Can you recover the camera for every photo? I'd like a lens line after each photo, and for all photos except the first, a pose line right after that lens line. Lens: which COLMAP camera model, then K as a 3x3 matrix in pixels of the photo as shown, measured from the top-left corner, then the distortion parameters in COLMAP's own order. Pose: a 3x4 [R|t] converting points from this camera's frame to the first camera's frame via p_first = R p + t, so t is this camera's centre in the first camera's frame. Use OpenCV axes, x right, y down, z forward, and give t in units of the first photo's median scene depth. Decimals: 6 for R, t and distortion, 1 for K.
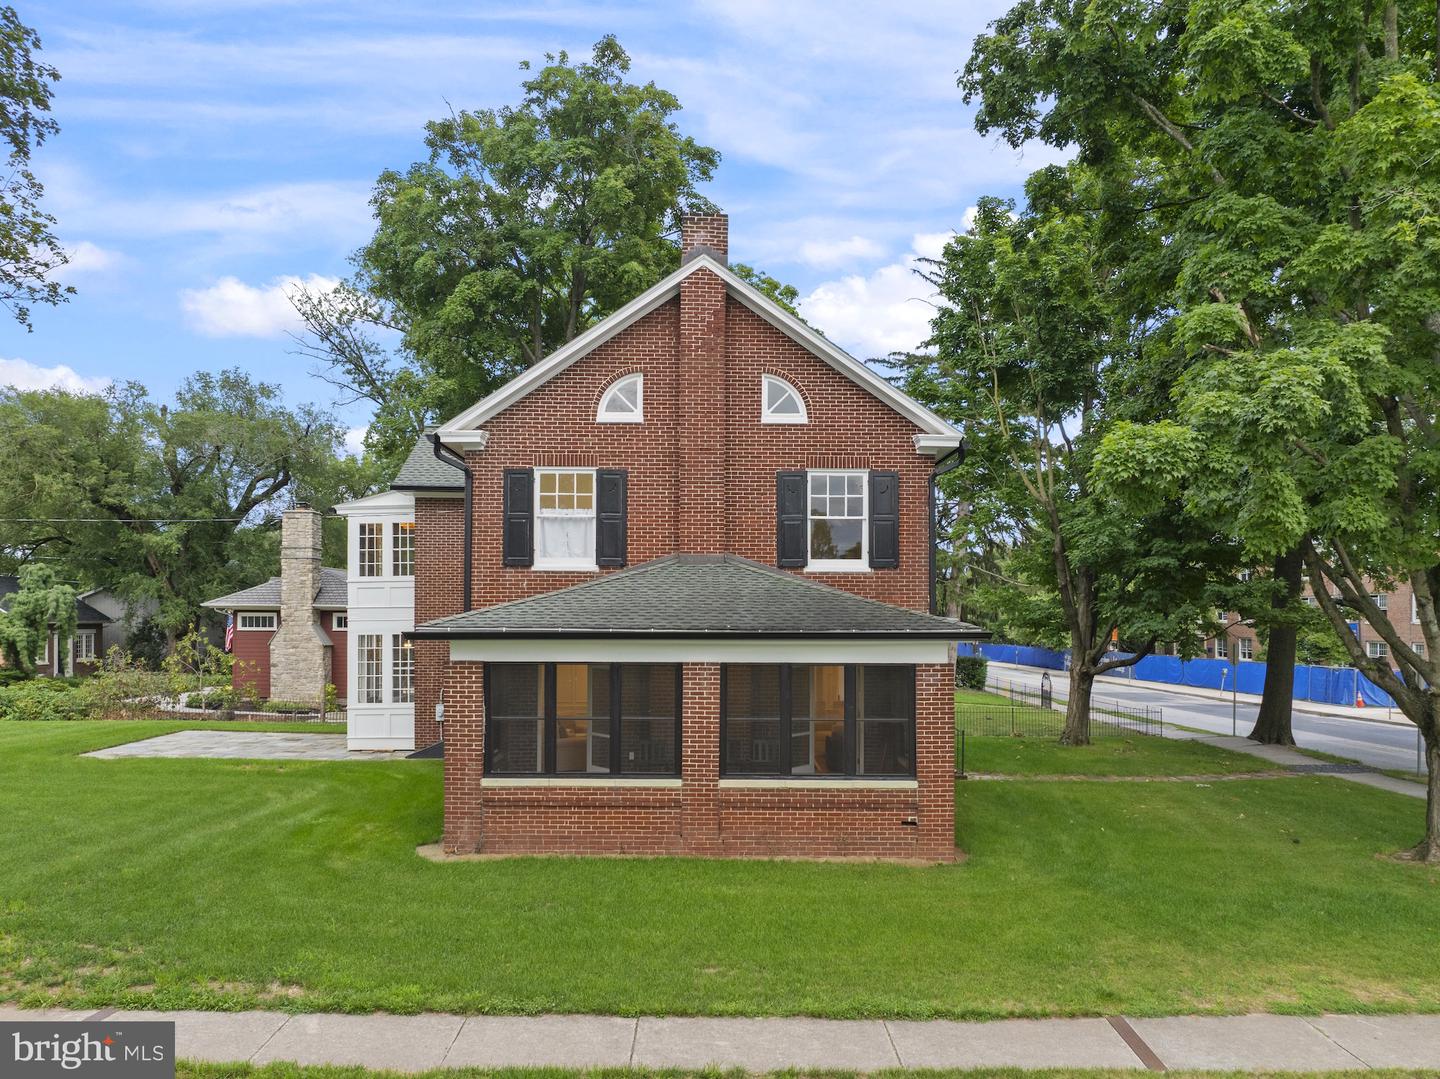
lens RADIAL K [[1019.5, 0, 720.0], [0, 1019.5, 539.5], [0, 0, 1]] dist [-0.034315, 0.002965]
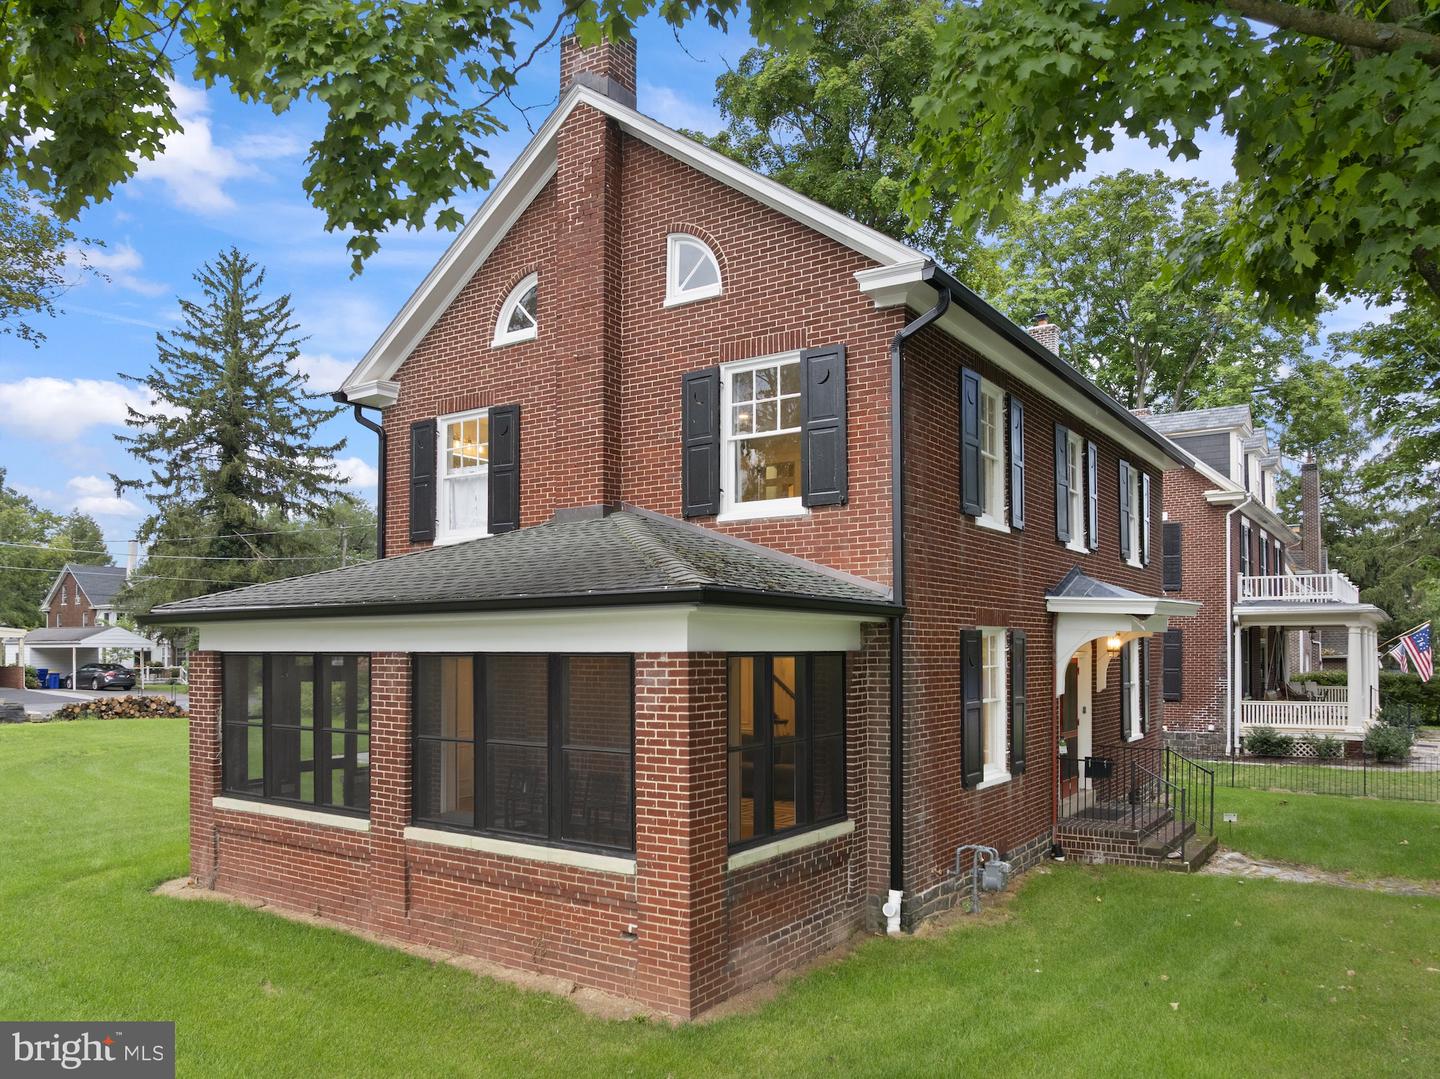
lens RADIAL K [[1032.1, 0, 721.4], [0, 1032.1, 592.5], [0, 0, 1]] dist [-0.038193, -0.000924]
pose [[0.827969, -0.036675, -0.559574, 0.450178], [0.049665, 0.998734, 0.008028, 0.071193], [0.558570, -0.034438, 0.828742, 0.457184]]
